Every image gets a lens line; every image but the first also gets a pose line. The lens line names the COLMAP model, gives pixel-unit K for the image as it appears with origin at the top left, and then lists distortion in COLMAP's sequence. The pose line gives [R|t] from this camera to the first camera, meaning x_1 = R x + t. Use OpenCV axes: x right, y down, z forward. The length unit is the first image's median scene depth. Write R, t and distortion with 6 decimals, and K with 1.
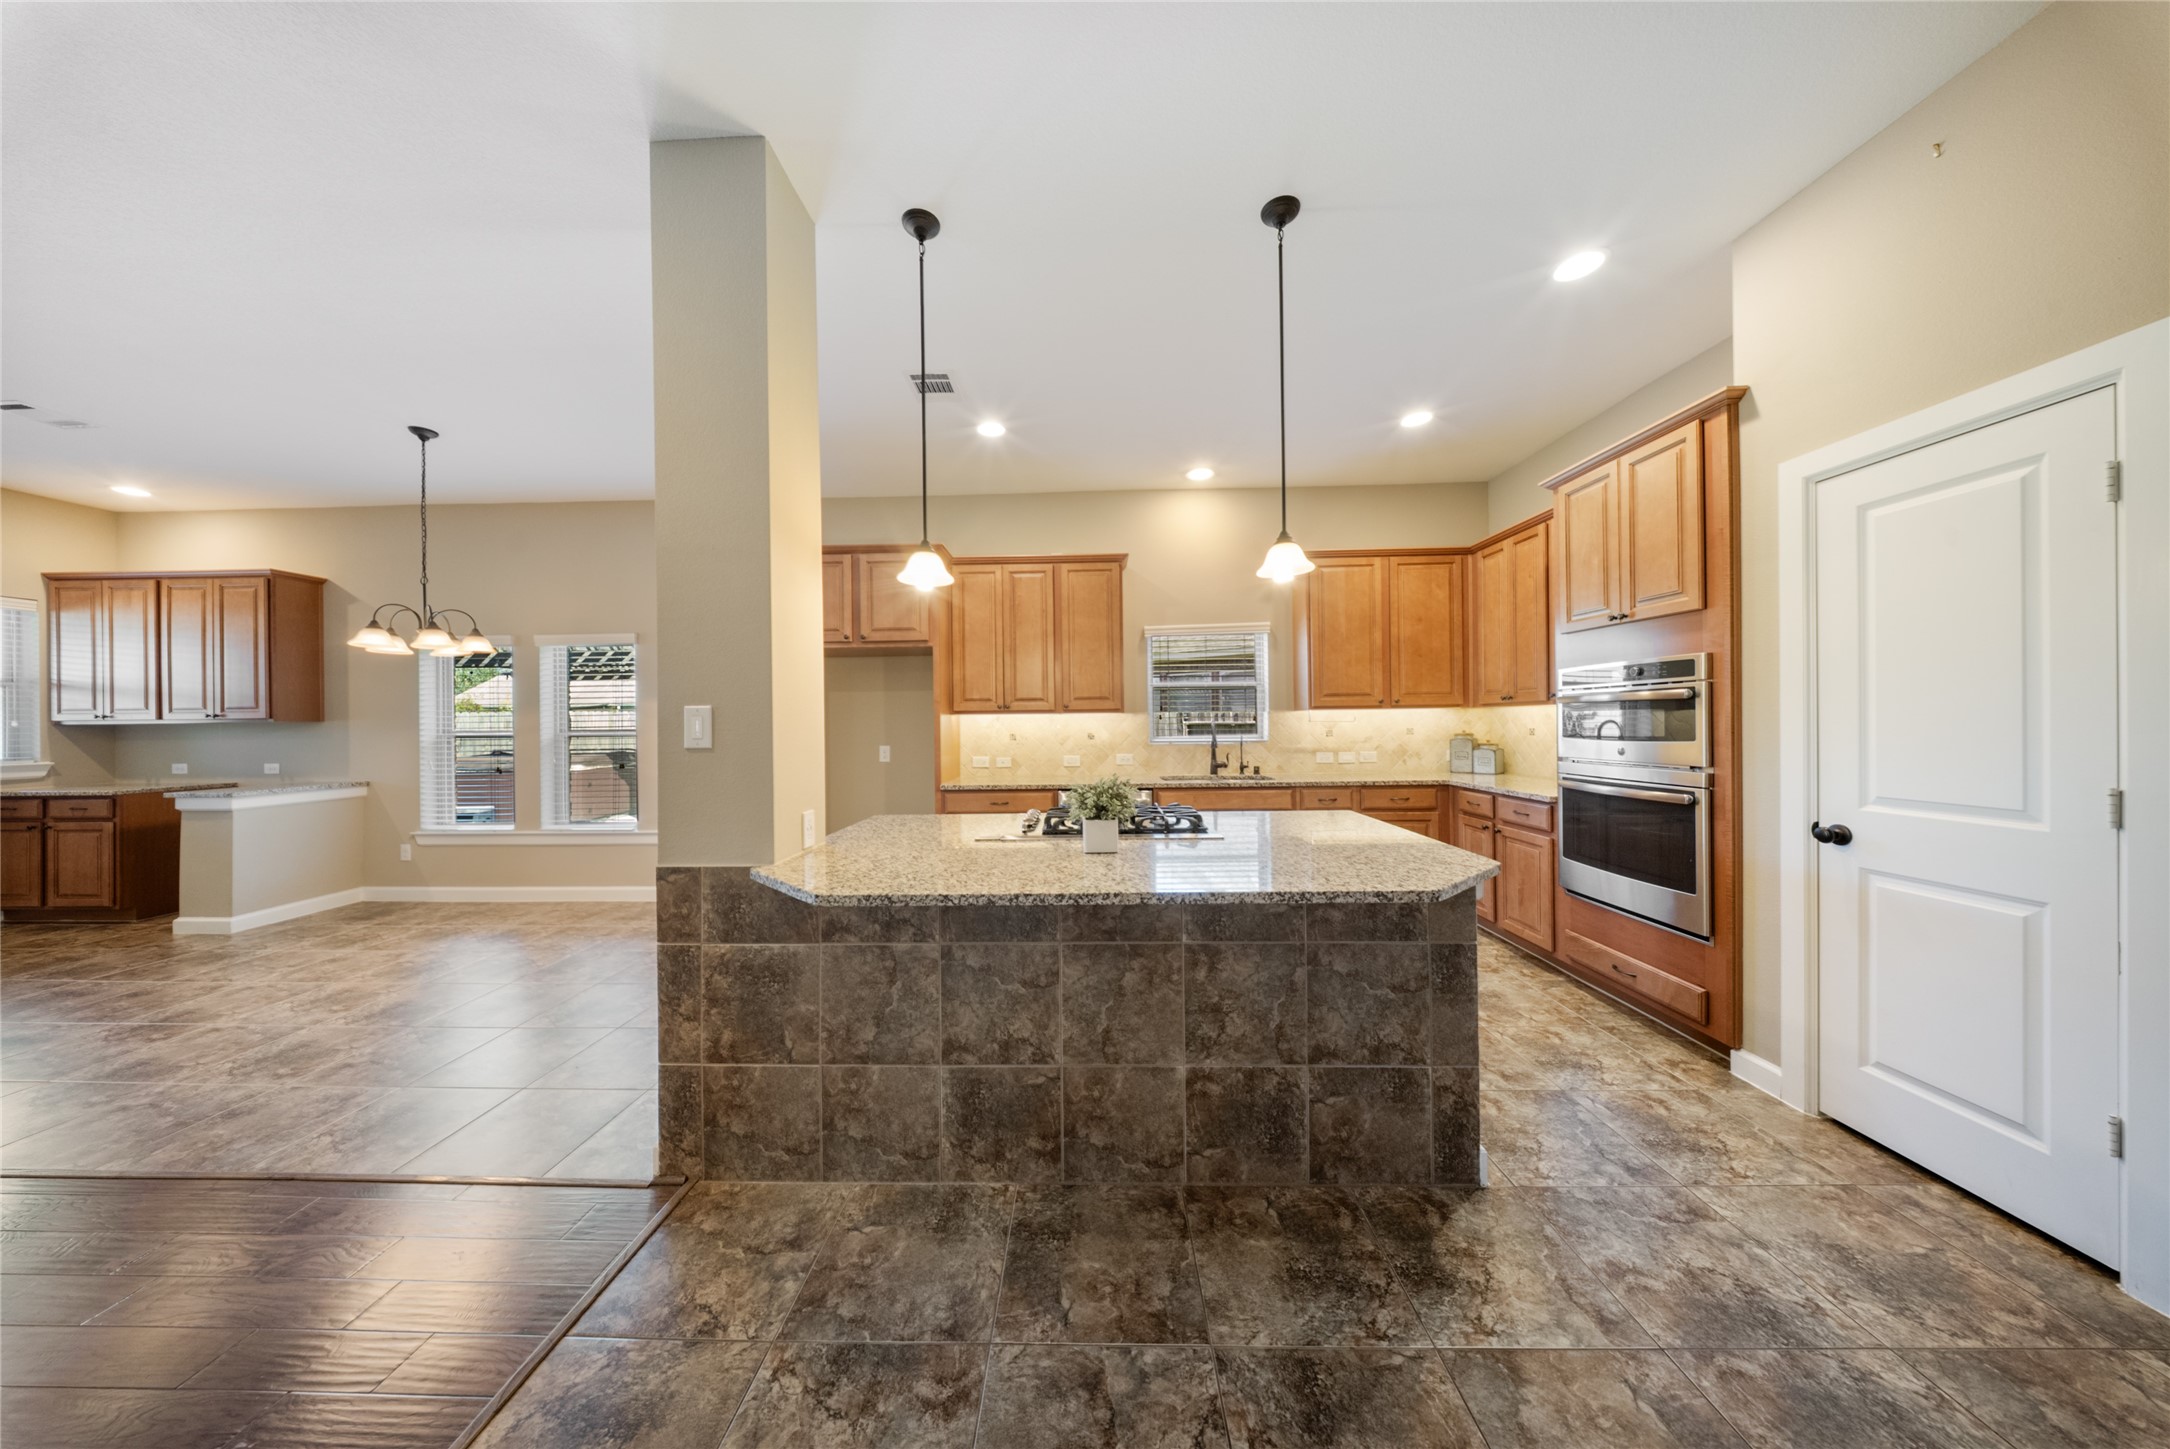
lens RADIAL K [[639.5, 0, 1085.3], [0, 639.5, 722.6], [0, 0, 1]] dist [0.000343, -0.002707]
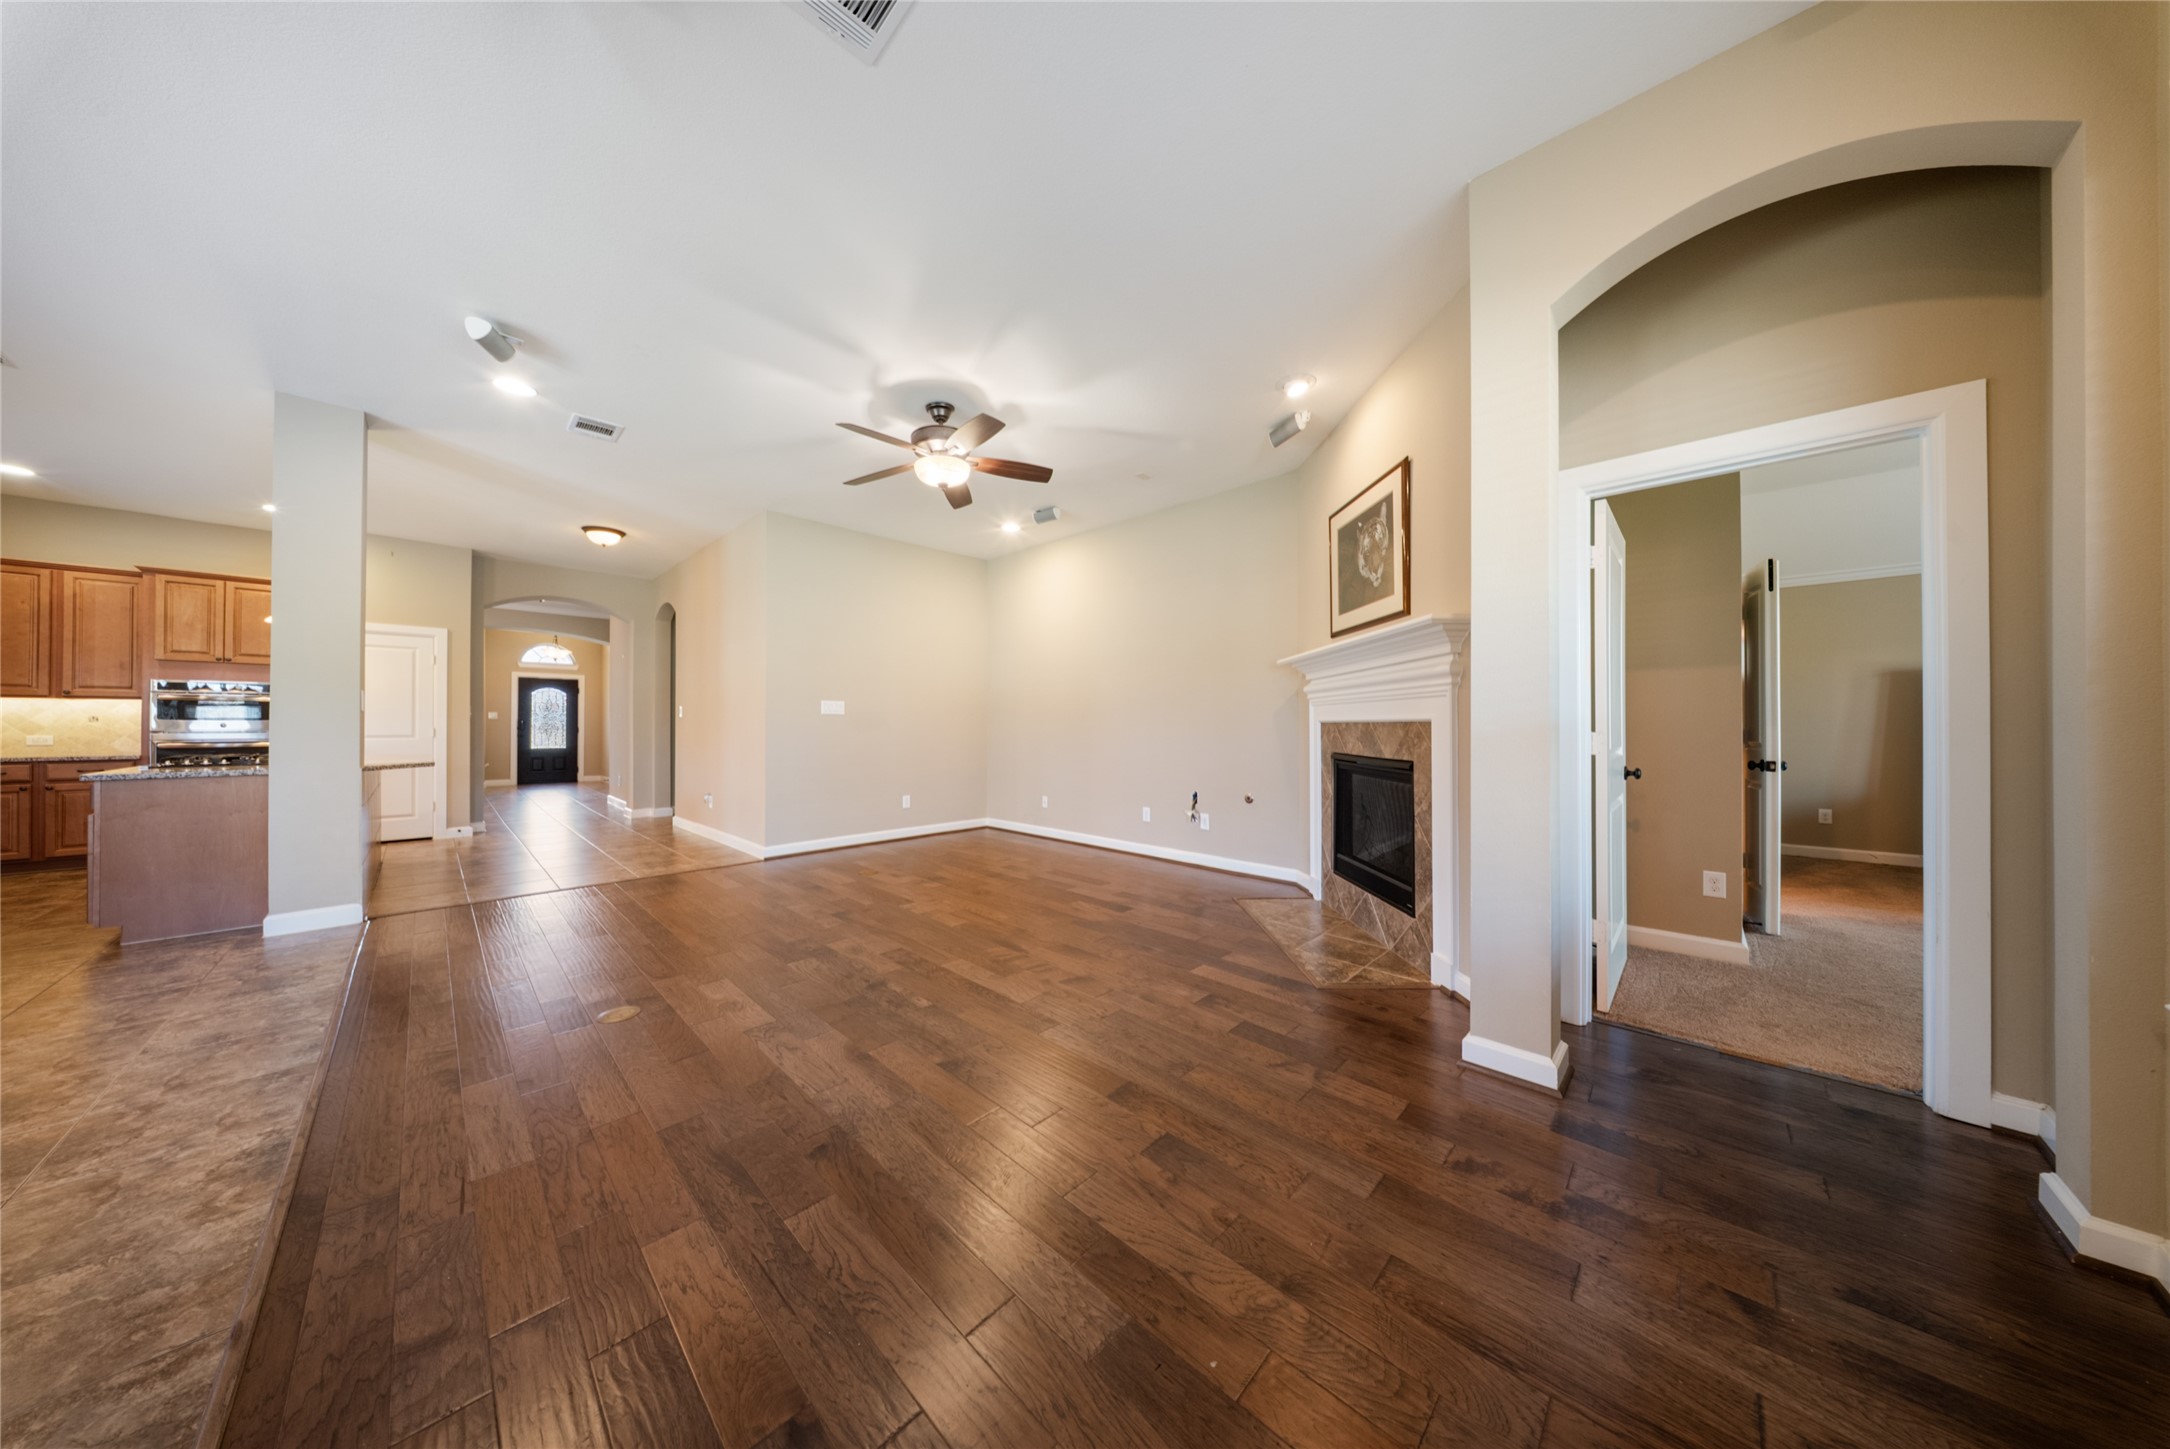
lens RADIAL K [[656.5, 0, 1086.0], [0, 656.5, 720.2], [0, 0, 1]] dist [0.000232, 0.000022]
pose [[-0.722833, 0.016921, 0.690816, -2.427439], [0.007873, 0.999837, -0.016252, 0.079648], [-0.690978, -0.006309, -0.722848, 0.597642]]
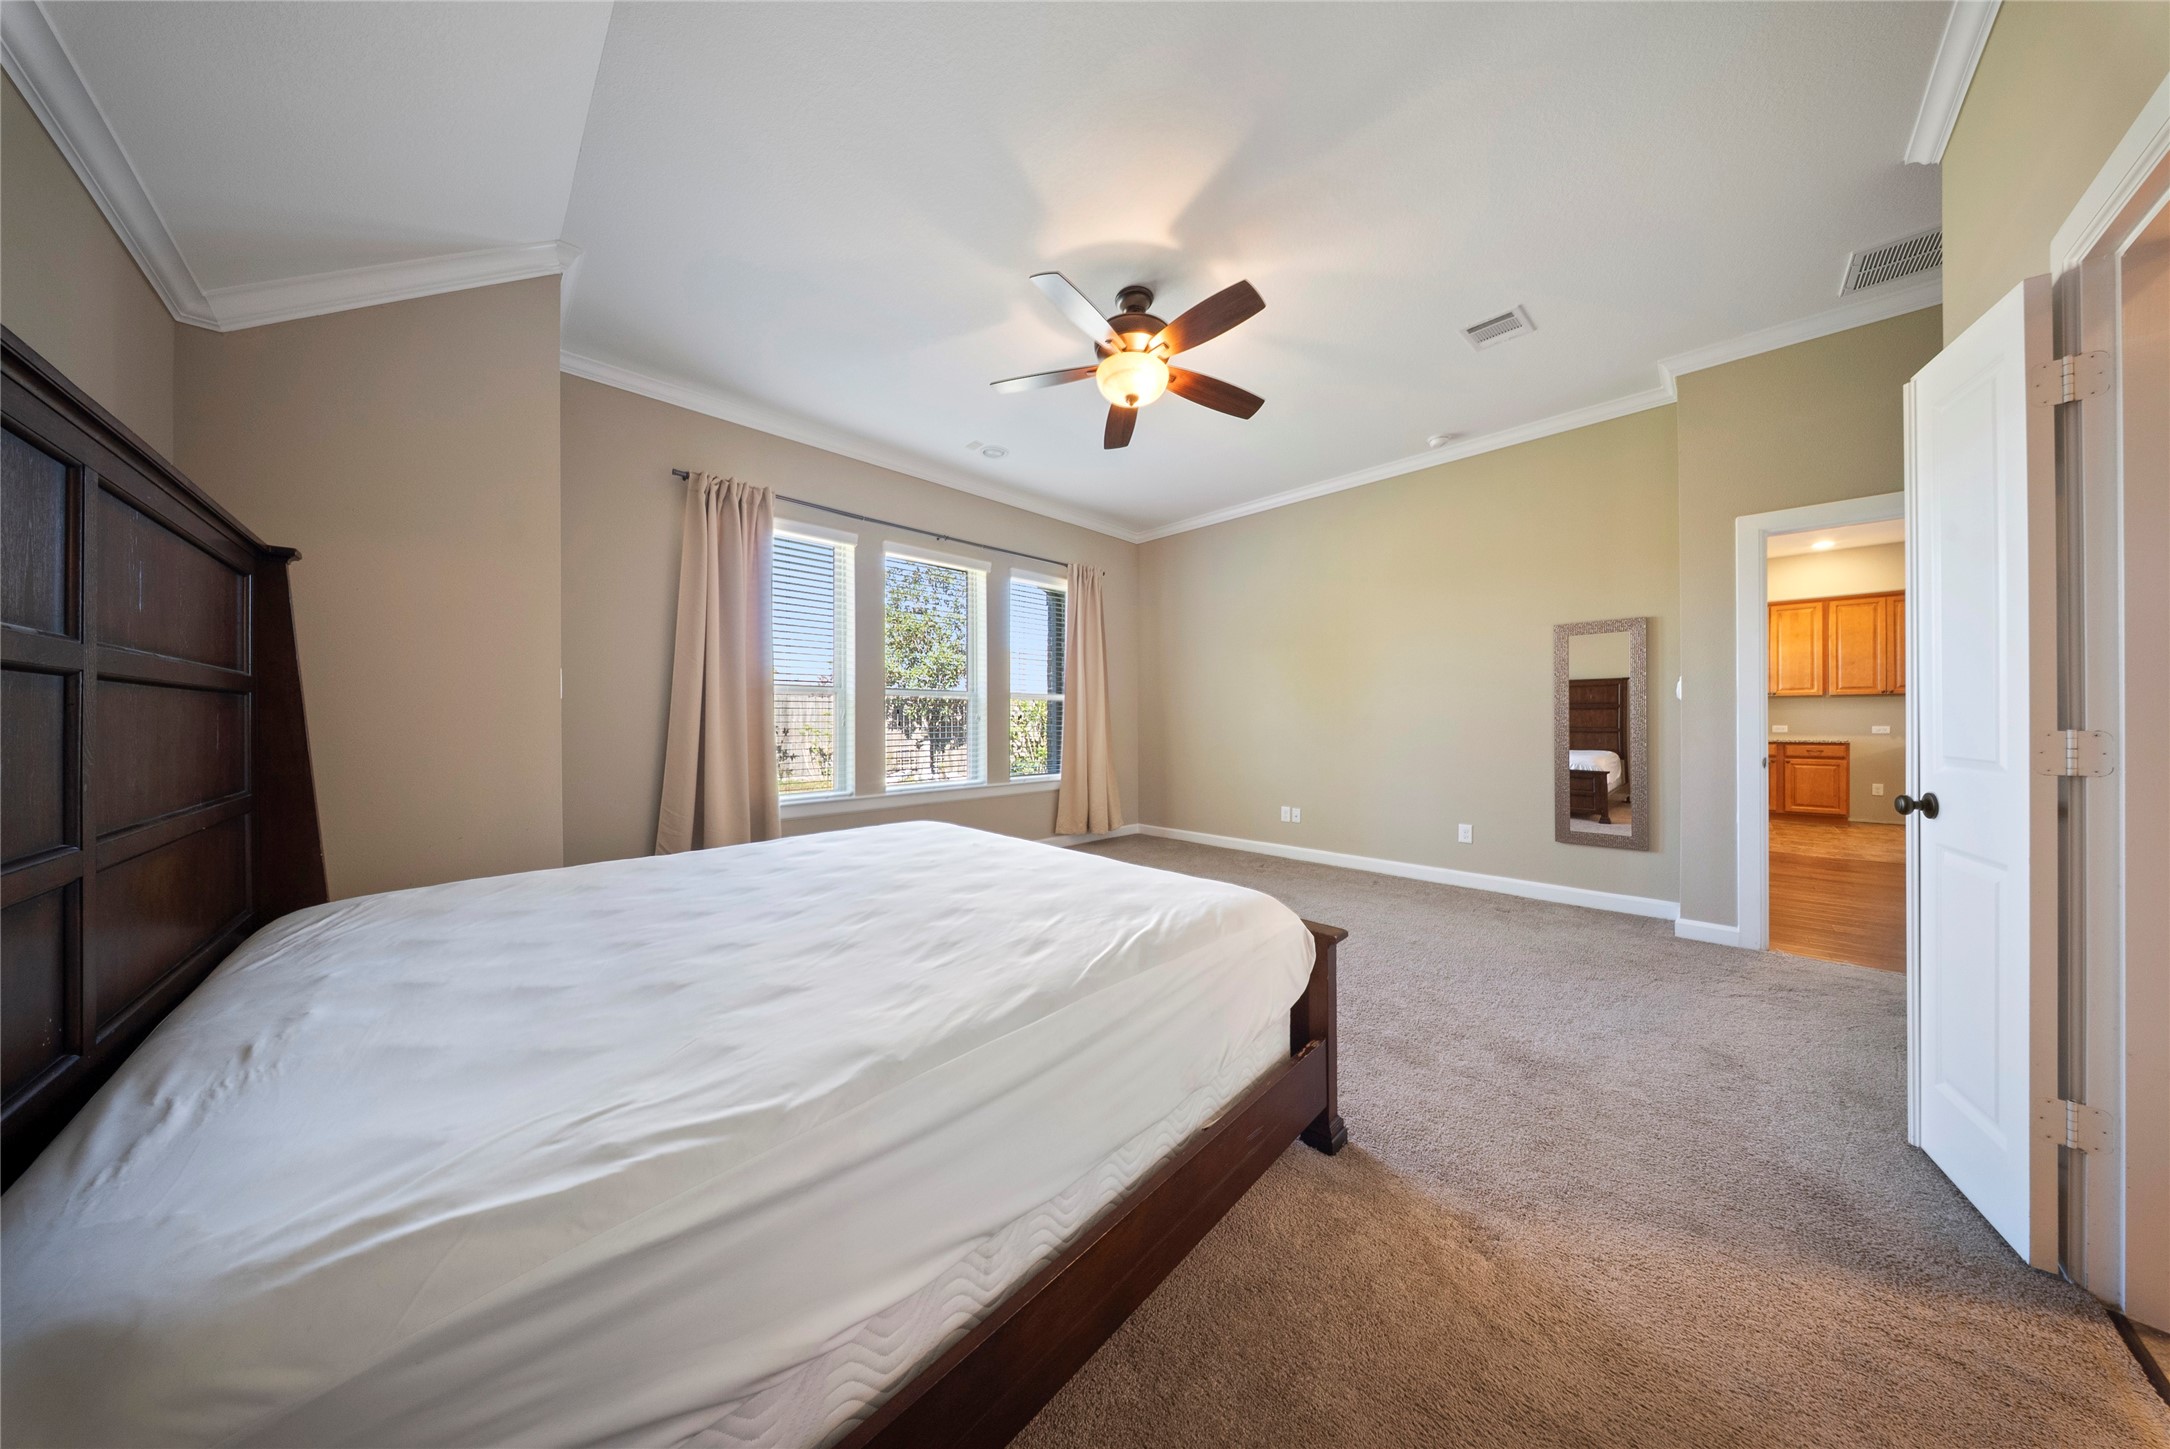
lens RADIAL K [[631.9, 0, 1085.0], [0, 631.9, 724.5], [0, 0, 1]] dist [-0.000856, -0.000080]
pose [[0.712454, 0.009768, -0.701650, -2.703790], [-0.001528, 0.999922, 0.012369, 0.083258], [0.701717, -0.007741, 0.712414, -2.117726]]
